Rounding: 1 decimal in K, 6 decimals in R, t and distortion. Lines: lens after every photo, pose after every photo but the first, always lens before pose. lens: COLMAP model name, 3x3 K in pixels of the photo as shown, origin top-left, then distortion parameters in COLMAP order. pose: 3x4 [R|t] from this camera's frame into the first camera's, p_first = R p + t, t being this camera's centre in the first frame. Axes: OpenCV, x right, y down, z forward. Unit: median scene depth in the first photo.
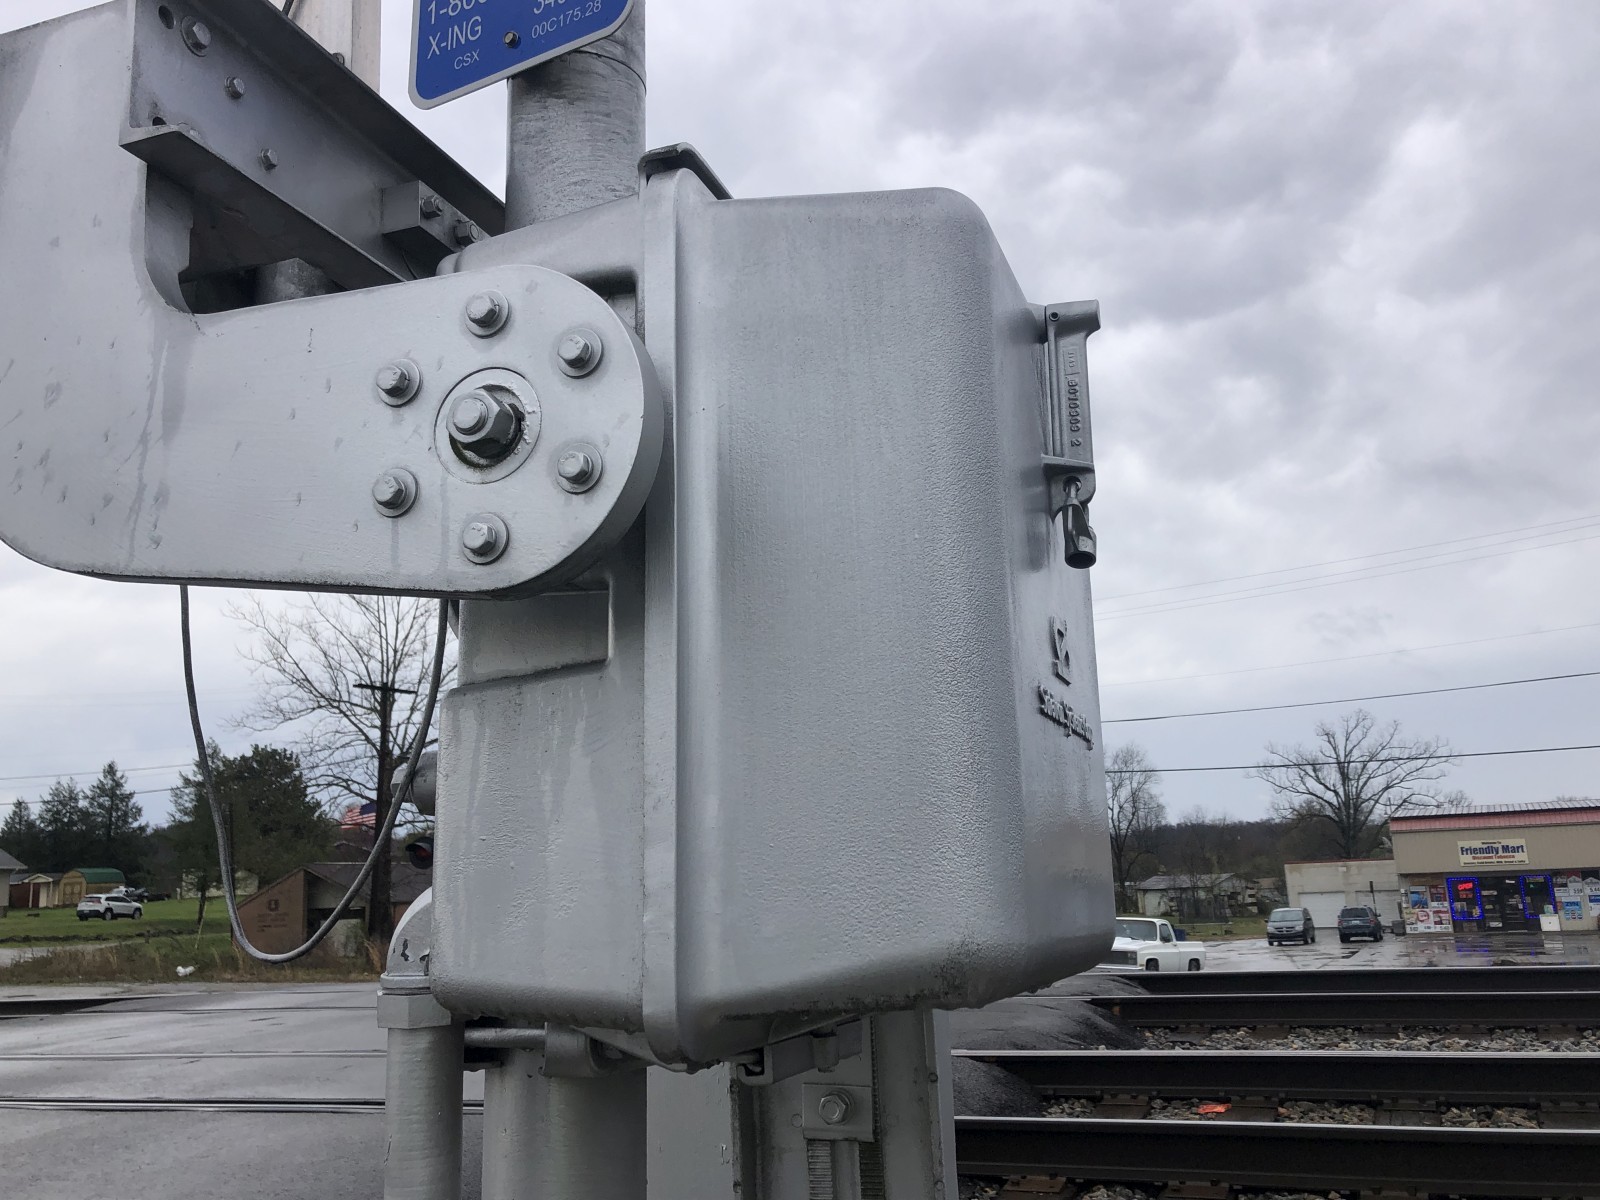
lens RADIAL K [[1391.9, 0, 800.0], [0, 1391.9, 600.0], [0, 0, 1]] dist [0.009523, 0.020658]
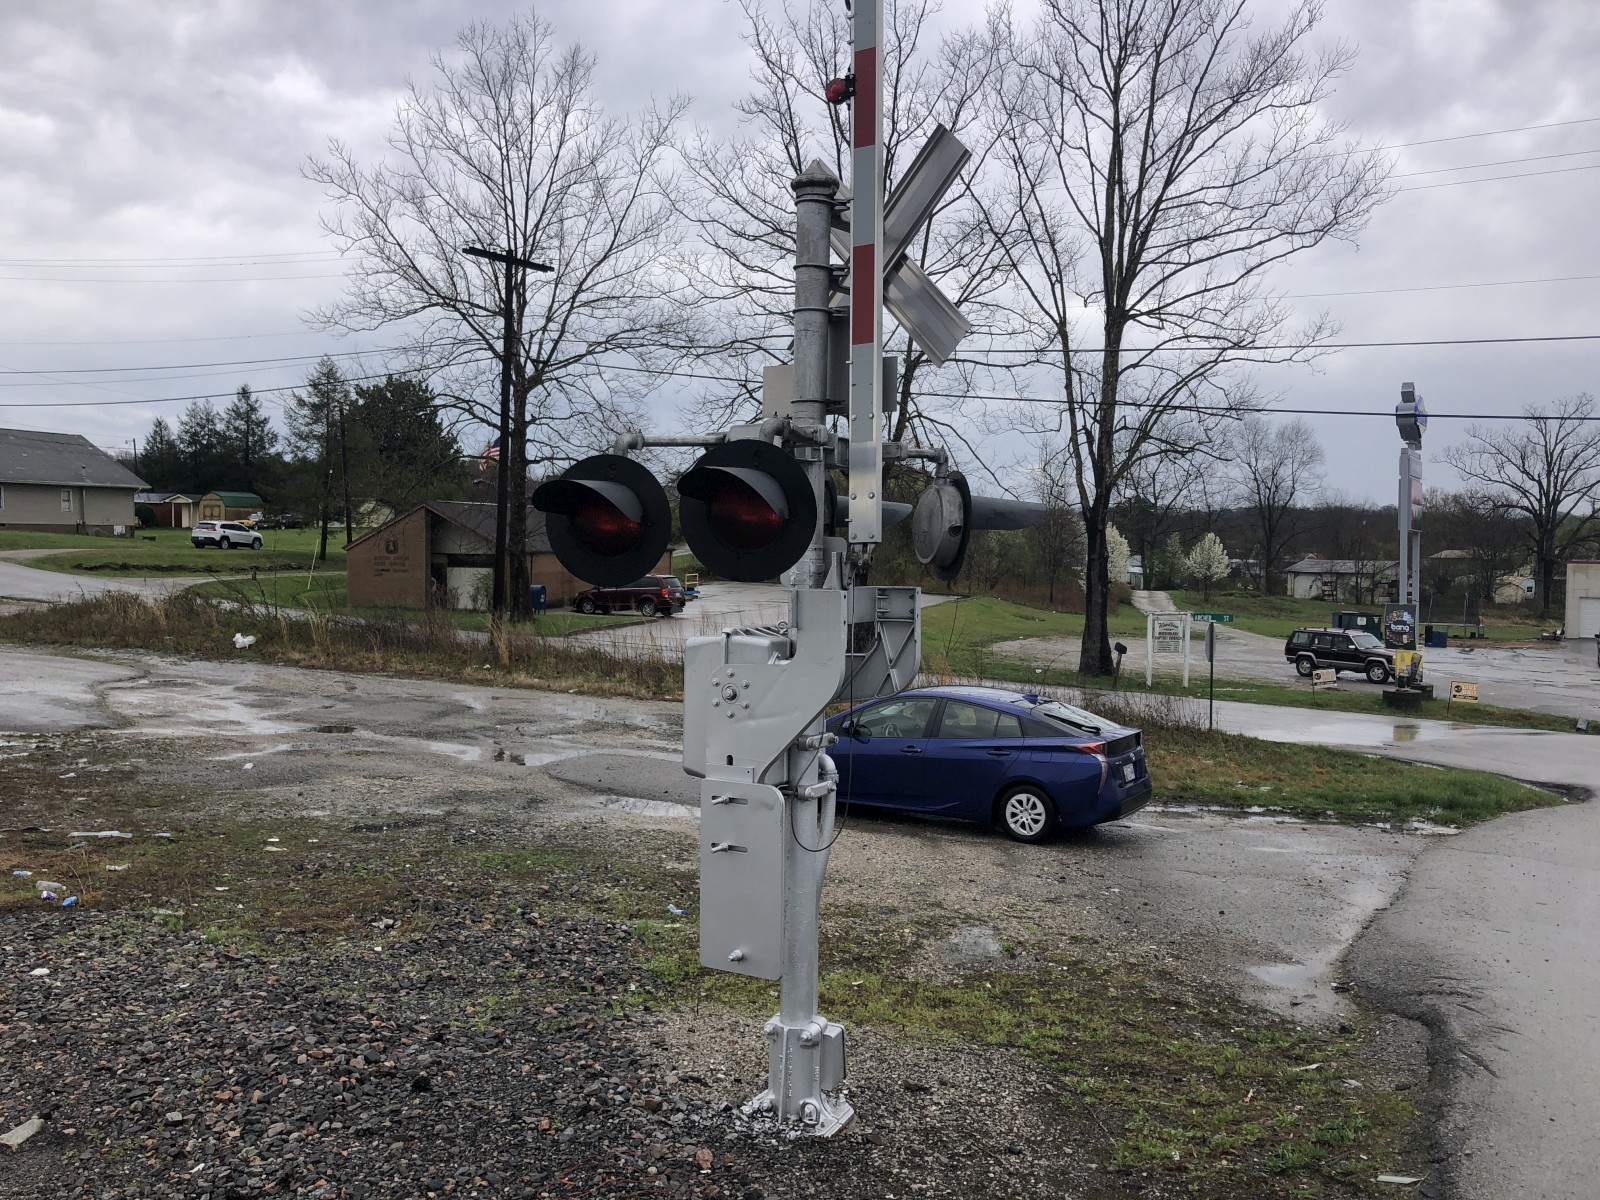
lens RADIAL K [[1278.4, 0, 800.0], [0, 1278.4, 600.0], [0, 0, 1]] dist [0.106307, -0.252356]
pose [[0.995736, 0.058682, -0.071172, -0.056085], [-0.039311, 0.967938, 0.248096, 0.035372], [0.083449, -0.244240, 0.966117, 0.200317]]
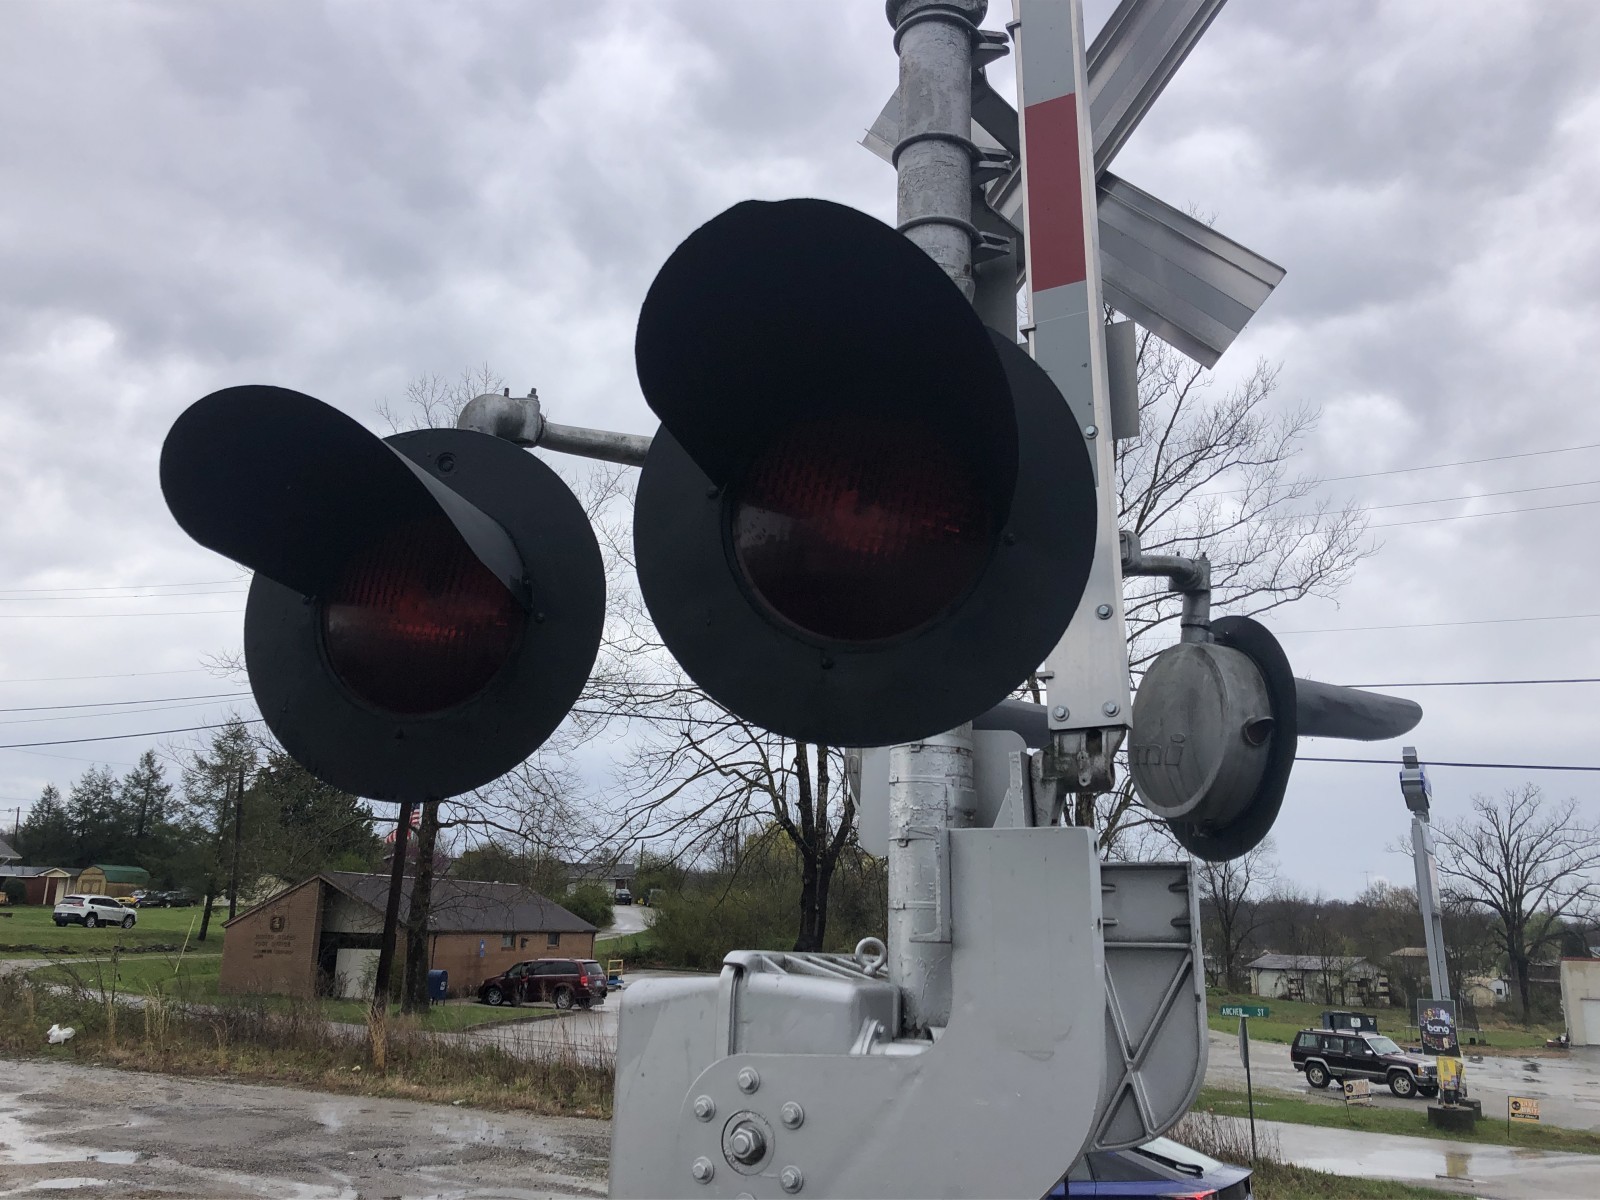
lens RADIAL K [[1305.1, 0, 794.3], [0, 1305.1, 590.8], [0, 0, 1]] dist [0.022489, -0.004740]
pose [[0.997431, 0.057665, -0.042500, -0.062368], [-0.059808, 0.996906, -0.051000, 0.046644], [0.039428, 0.053411, 0.997794, 0.235132]]
